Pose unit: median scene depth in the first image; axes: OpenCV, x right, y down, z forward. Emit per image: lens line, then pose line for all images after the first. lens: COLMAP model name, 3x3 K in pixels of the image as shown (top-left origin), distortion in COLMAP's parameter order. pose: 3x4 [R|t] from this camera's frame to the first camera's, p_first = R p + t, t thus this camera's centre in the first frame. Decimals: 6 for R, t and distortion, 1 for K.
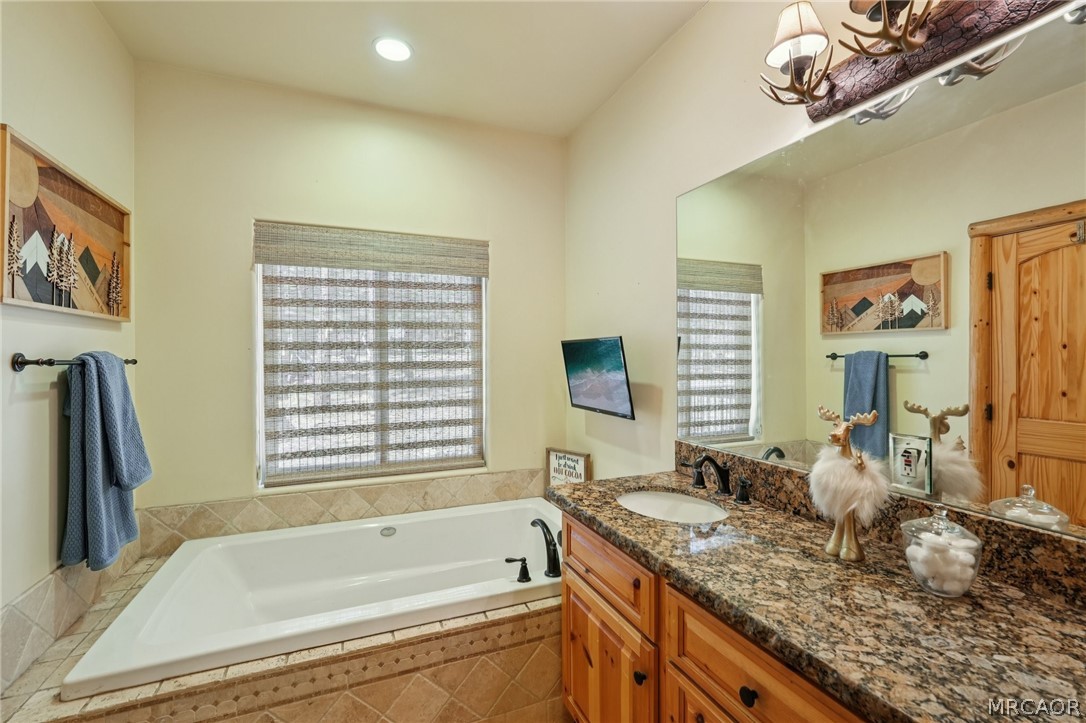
lens RADIAL K [[476.5, 0, 545.0], [0, 476.5, 360.4], [0, 0, 1]] dist [-0.003495, 0.001943]
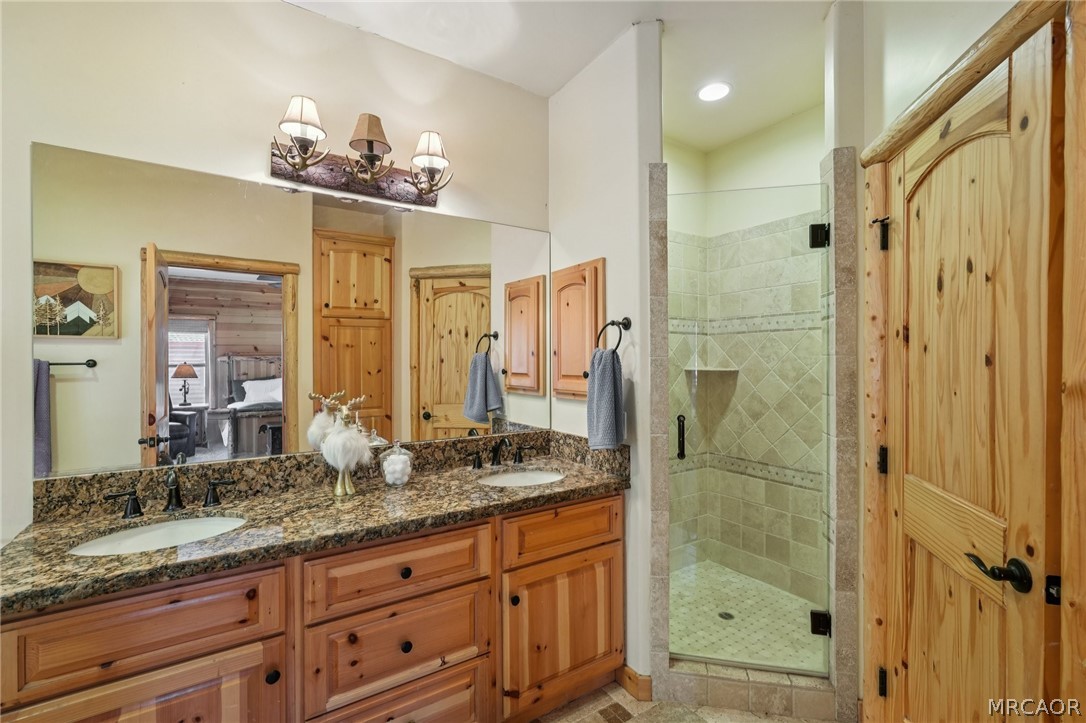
lens RADIAL K [[476.5, 0, 544.7], [0, 476.5, 361.4], [0, 0, 1]] dist [-0.003495, 0.001943]
pose [[-0.183003, 0.005770, 0.983095, -0.764547], [0.013276, 0.999906, -0.003397, 0.002571], [-0.983023, 0.012430, -0.183062, 0.508137]]
